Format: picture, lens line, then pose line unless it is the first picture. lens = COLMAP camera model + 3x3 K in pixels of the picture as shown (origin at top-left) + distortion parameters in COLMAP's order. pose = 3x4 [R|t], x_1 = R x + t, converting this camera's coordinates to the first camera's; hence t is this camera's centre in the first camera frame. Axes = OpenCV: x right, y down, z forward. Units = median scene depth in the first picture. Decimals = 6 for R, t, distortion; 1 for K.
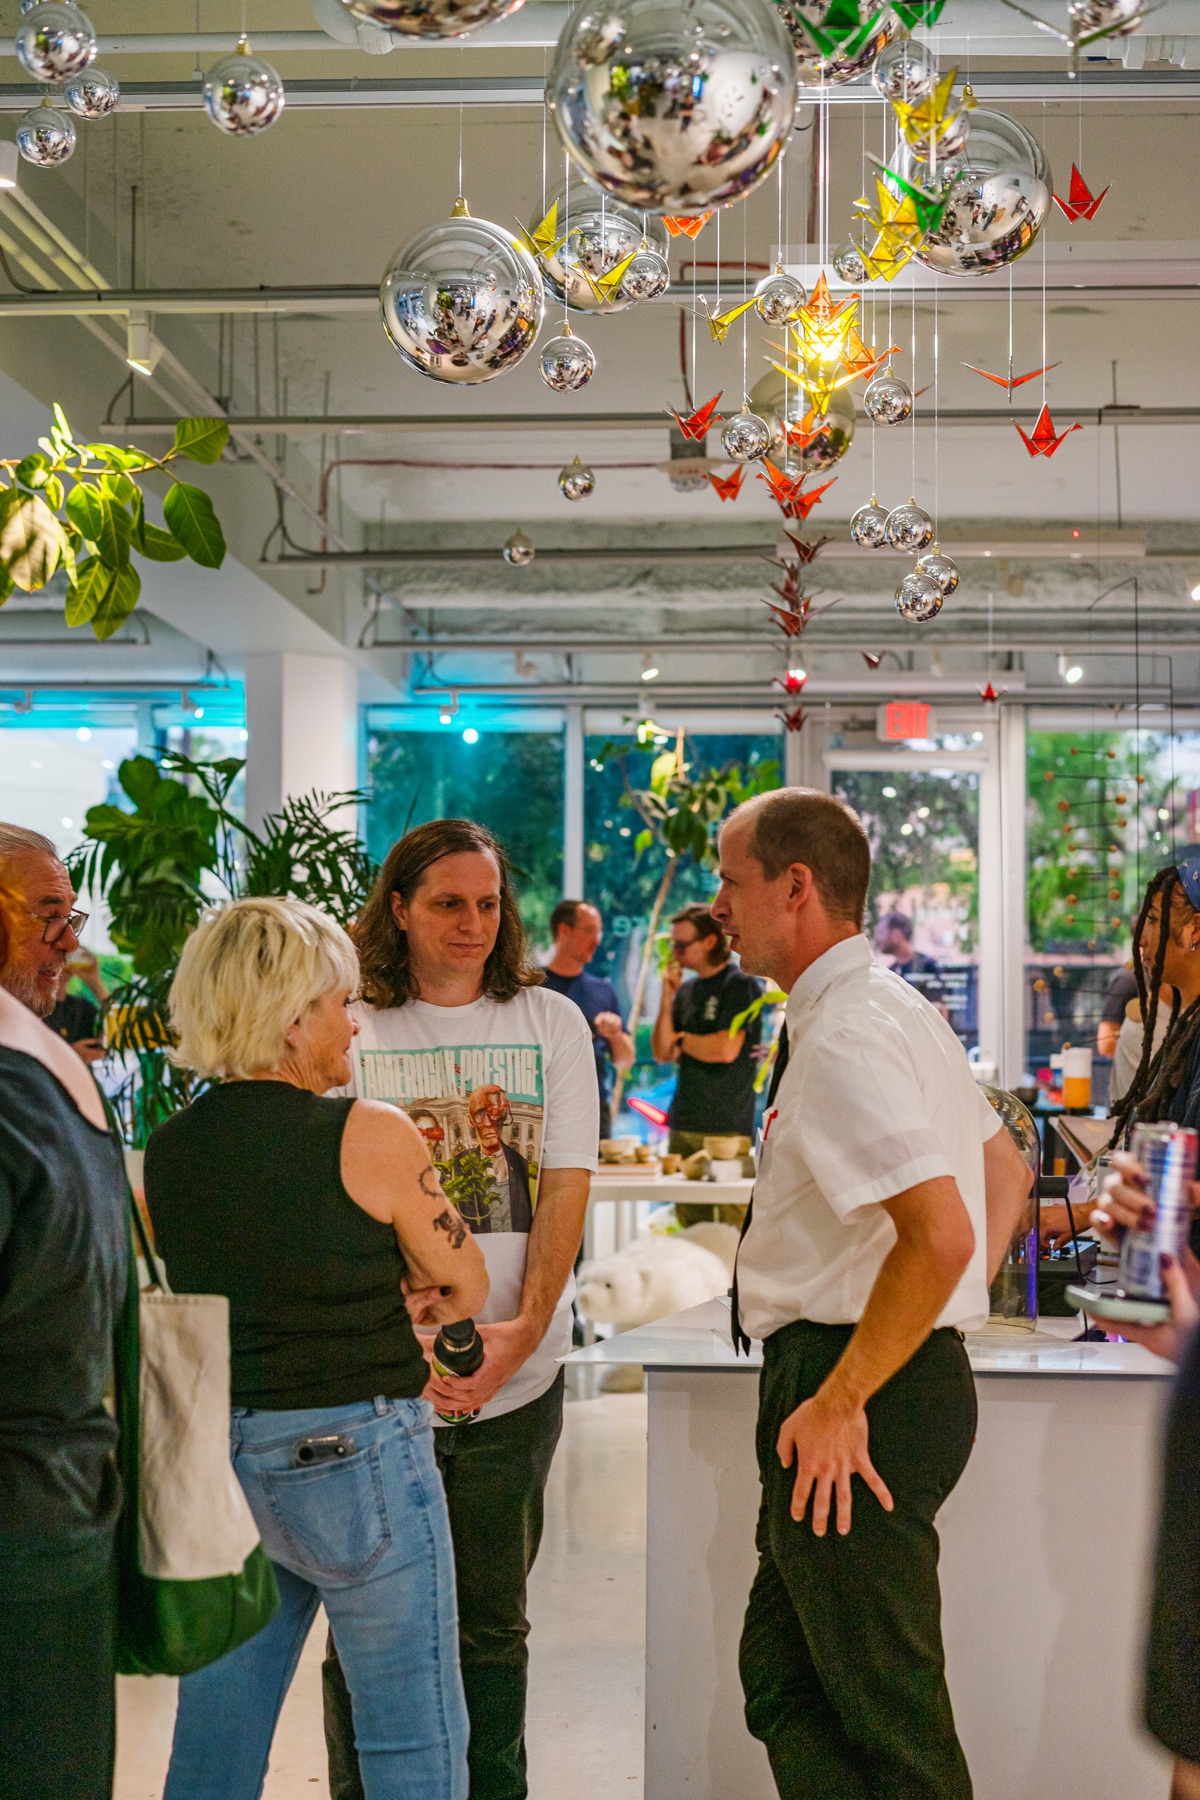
lens RADIAL K [[2802.4, 0, 600.0], [0, 2802.4, 900.0], [0, 0, 1]] dist [-0.002739, 0.013848]
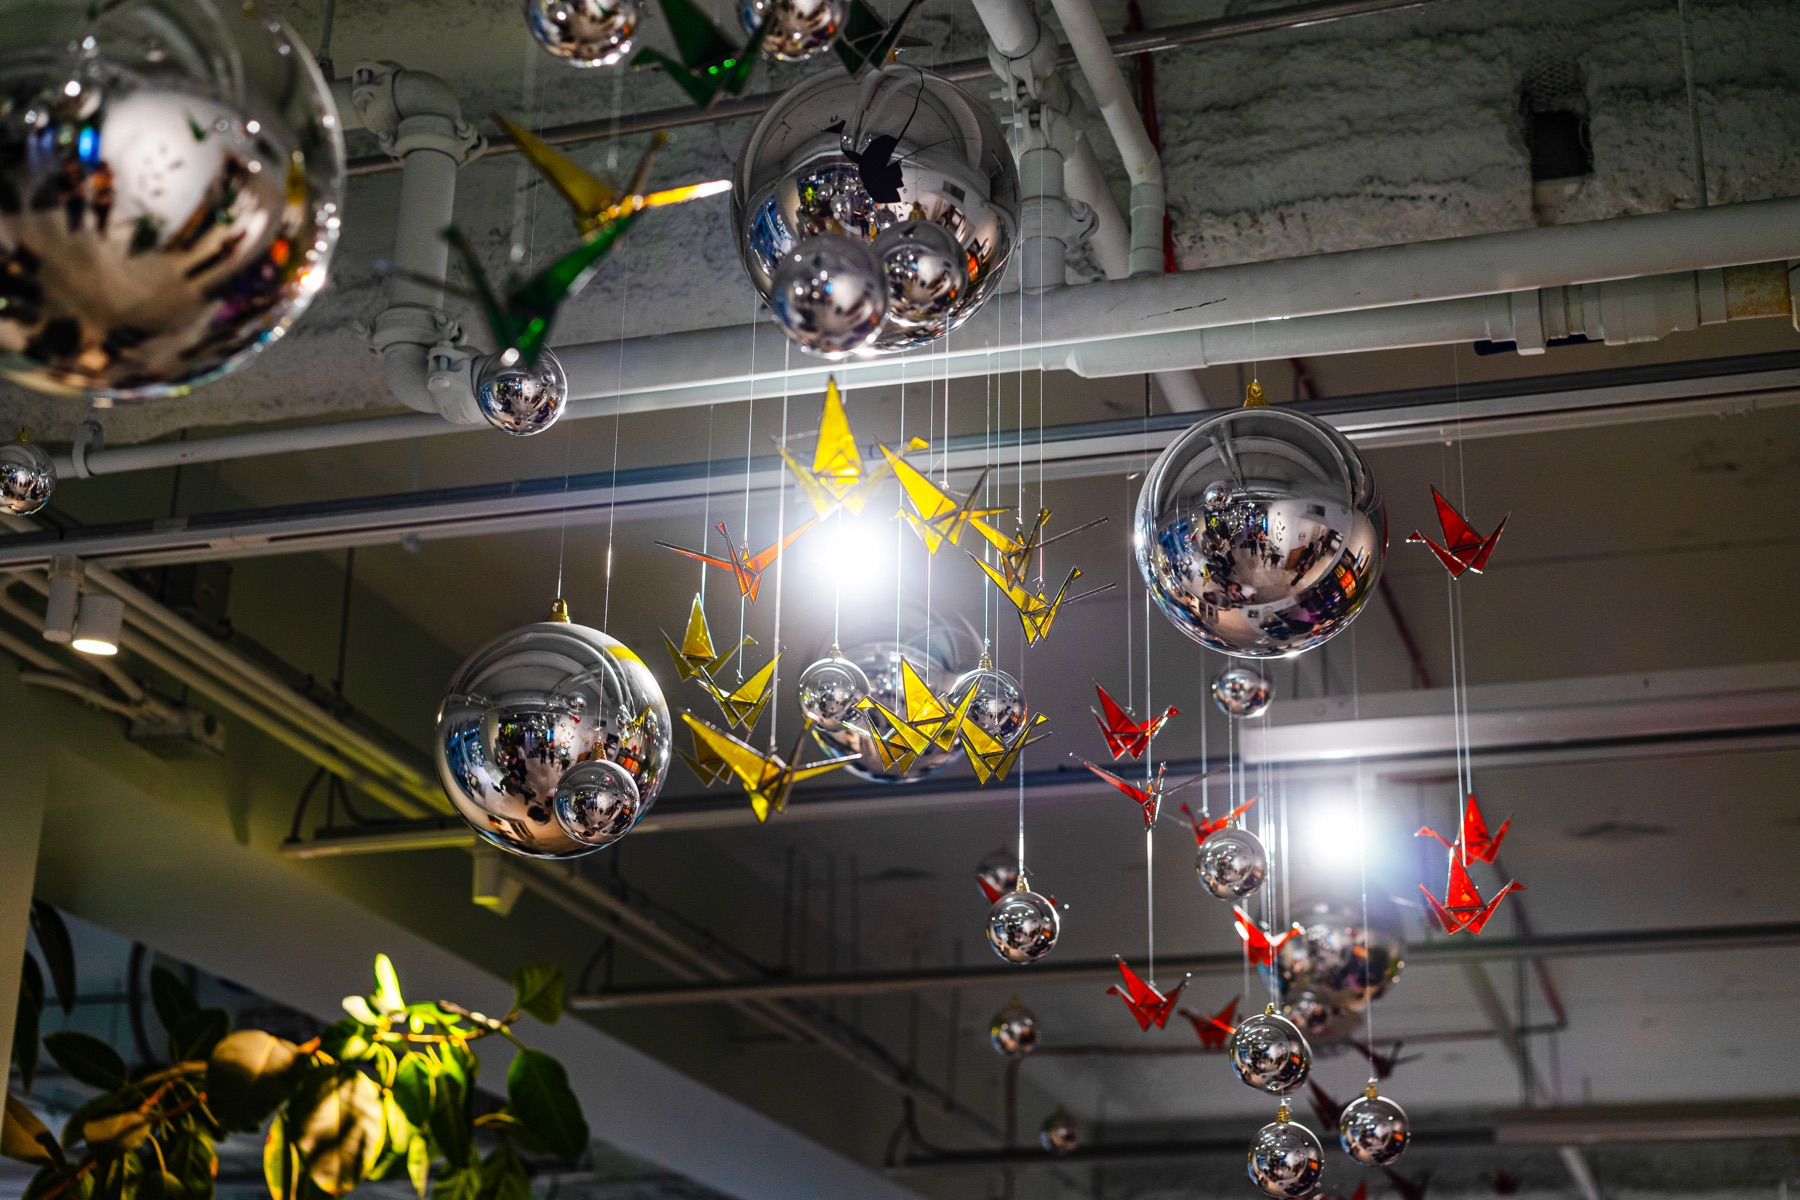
lens RADIAL K [[2802.4, 0, 900.0], [0, 2802.4, 600.0], [0, 0, 1]] dist [-0.002739, 0.013848]
pose [[0.971923, -0.069658, -0.224751, 0.142253], [-0.006189, 0.947276, -0.320359, -0.017775], [0.235217, 0.312755, 0.920248, 0.271418]]
